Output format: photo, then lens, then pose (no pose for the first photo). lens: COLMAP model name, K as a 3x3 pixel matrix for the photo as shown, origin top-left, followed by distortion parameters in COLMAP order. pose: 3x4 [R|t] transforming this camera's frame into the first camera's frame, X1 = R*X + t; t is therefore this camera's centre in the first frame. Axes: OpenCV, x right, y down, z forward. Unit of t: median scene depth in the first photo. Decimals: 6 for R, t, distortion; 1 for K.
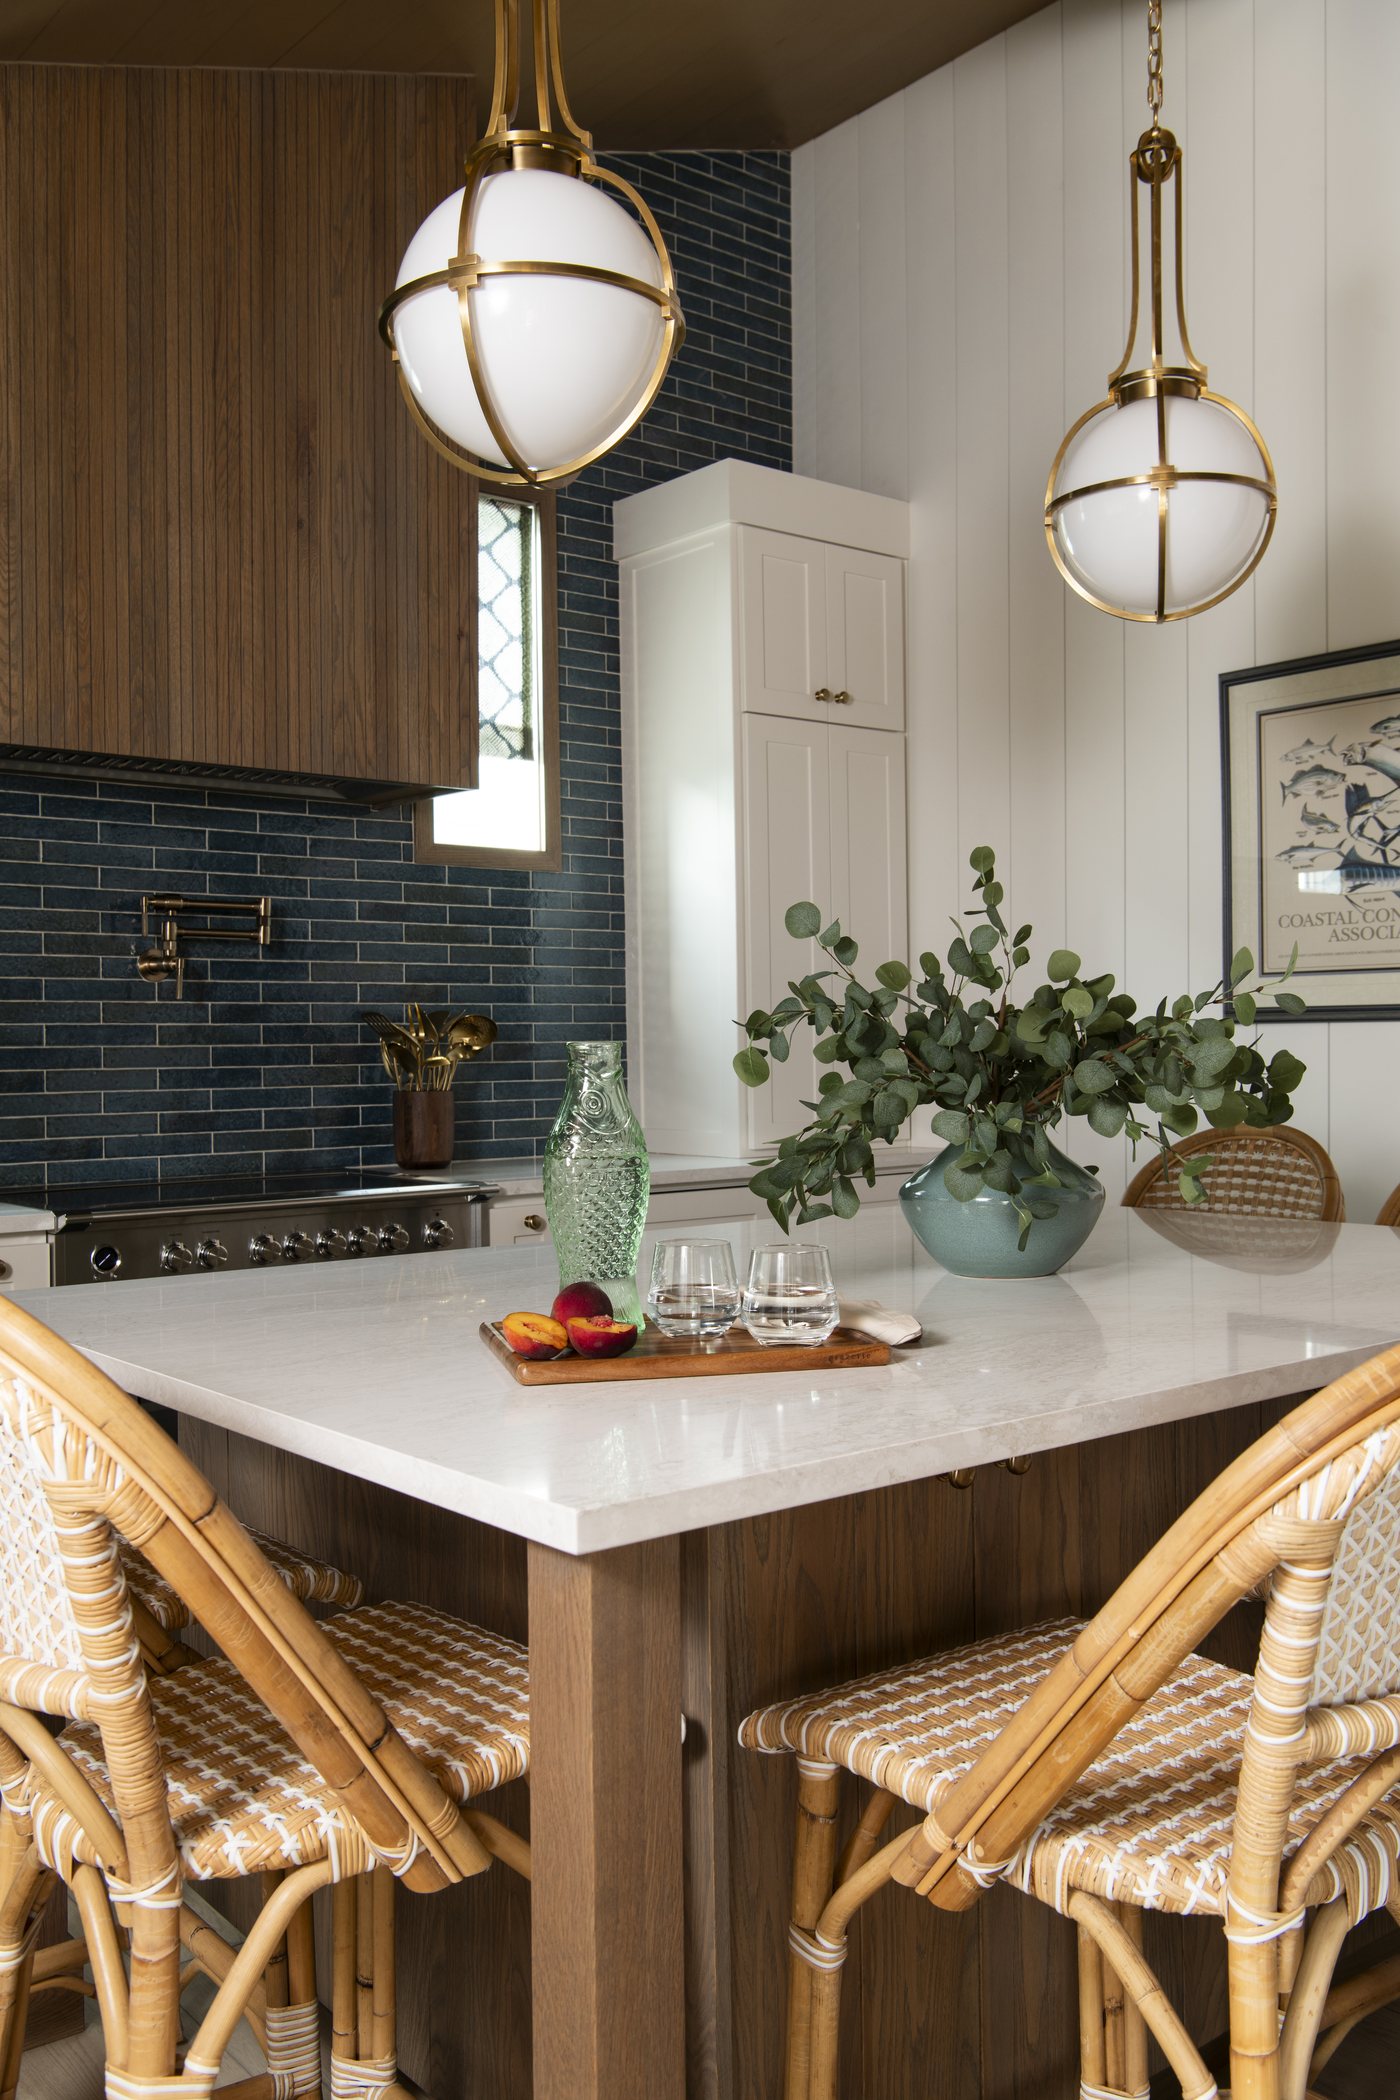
lens RADIAL K [[2065.7, 0, 795.8], [0, 2065.7, 1052.7], [0, 0, 1]] dist [0.016671, 0.003487]
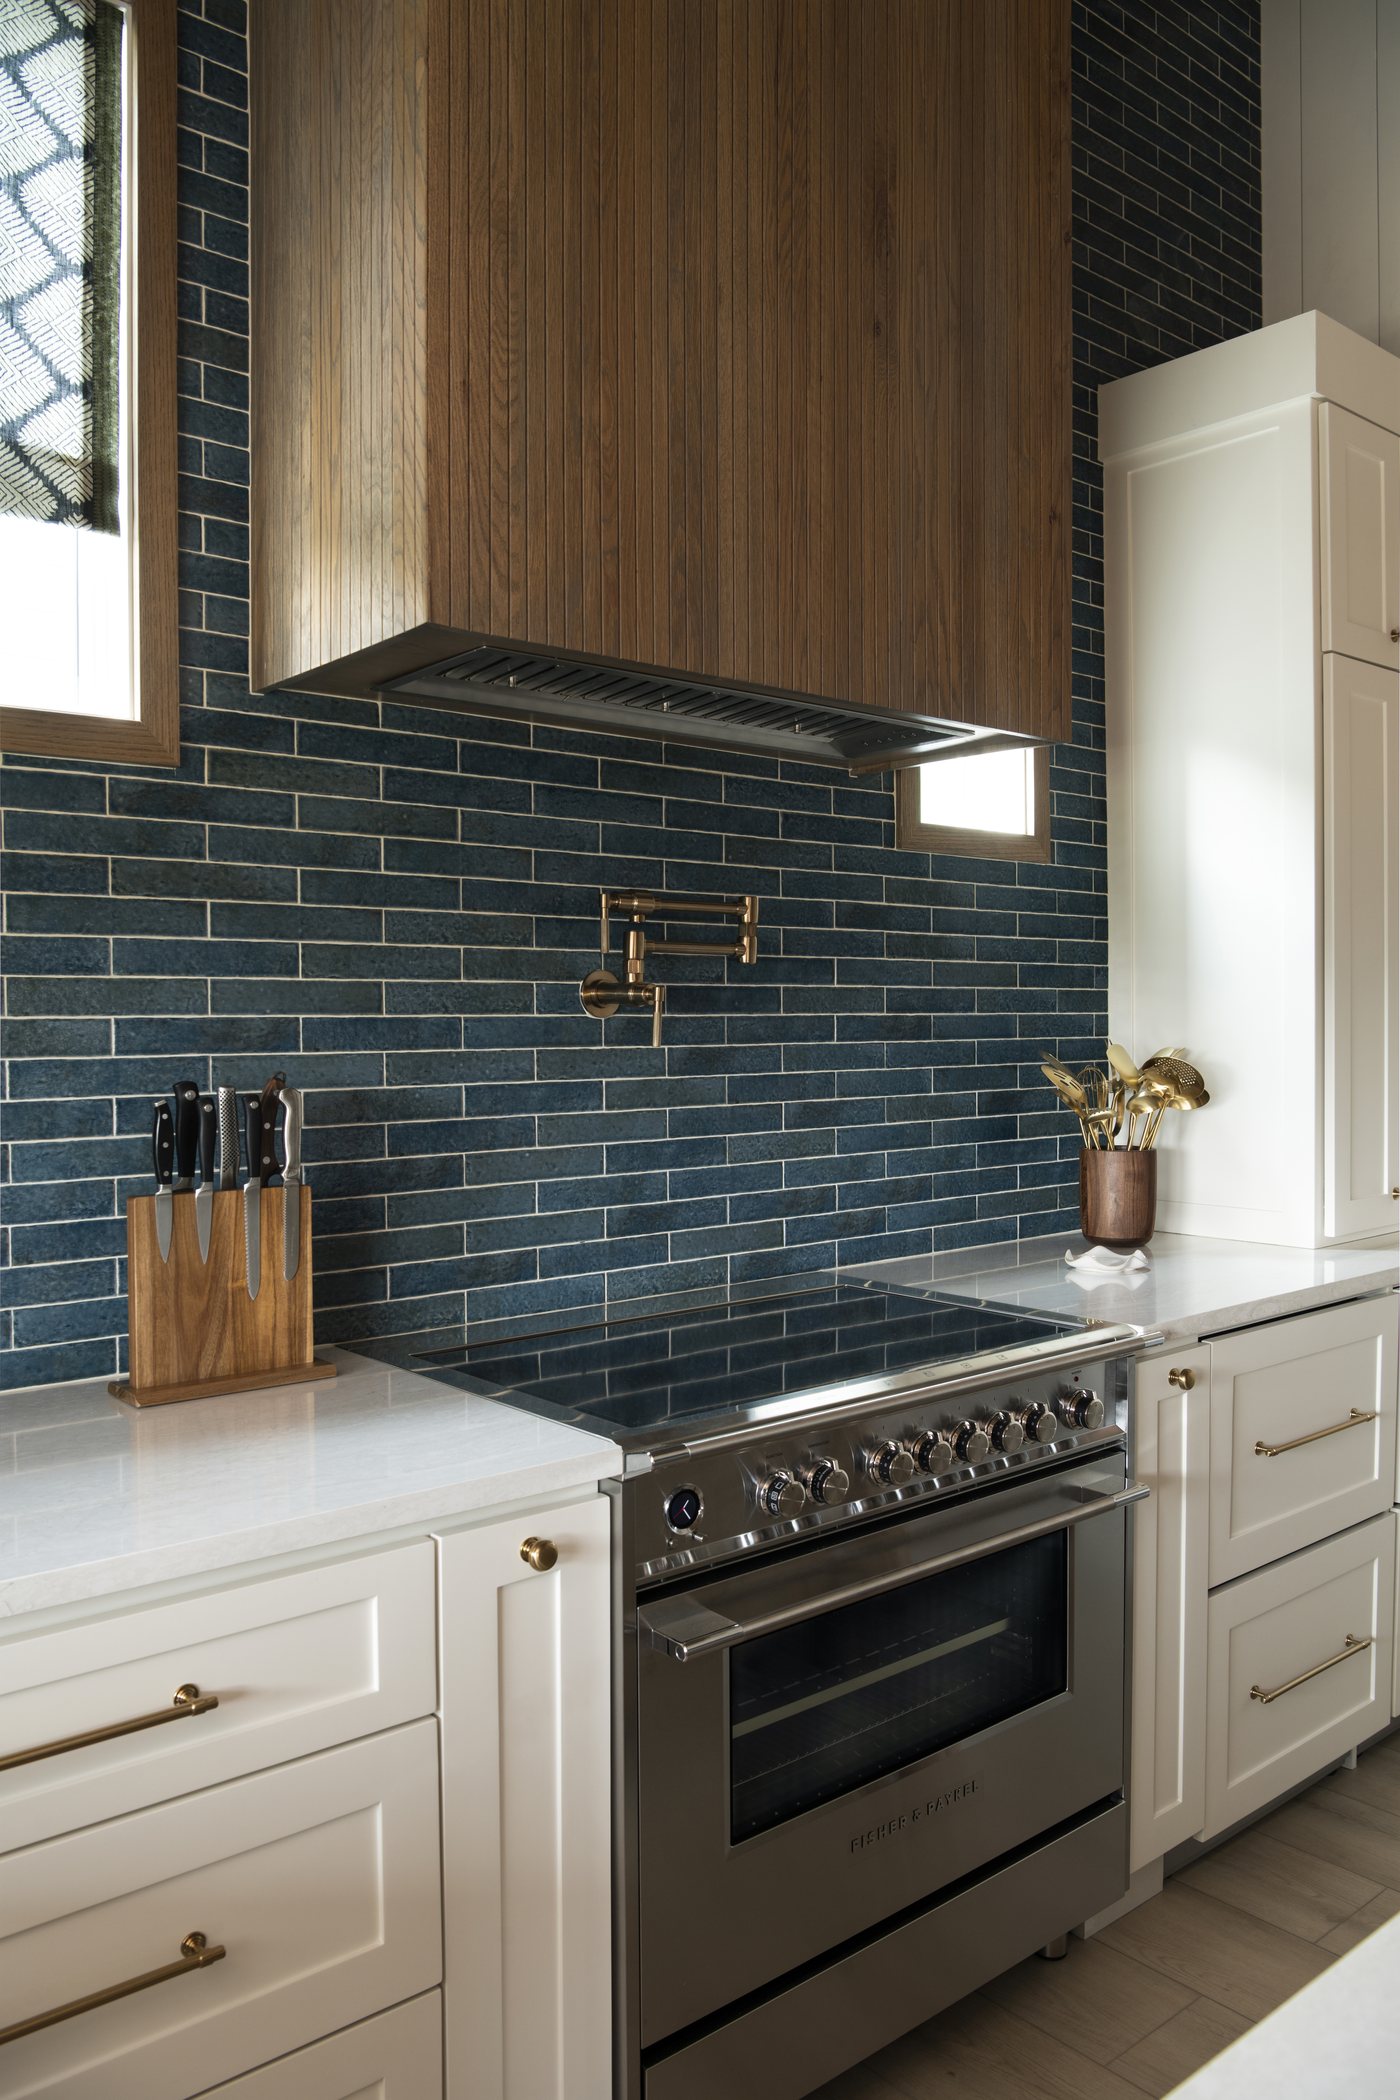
lens RADIAL K [[1569.4, 0, 661.9], [0, 1569.4, 1019.1], [0, 0, 1]] dist [-0.012032, 0.000121]
pose [[0.999432, 0.002996, 0.033552, -0.313504], [-0.003127, 0.999988, 0.003847, -0.036657], [-0.033540, -0.003950, 0.999430, 0.489004]]
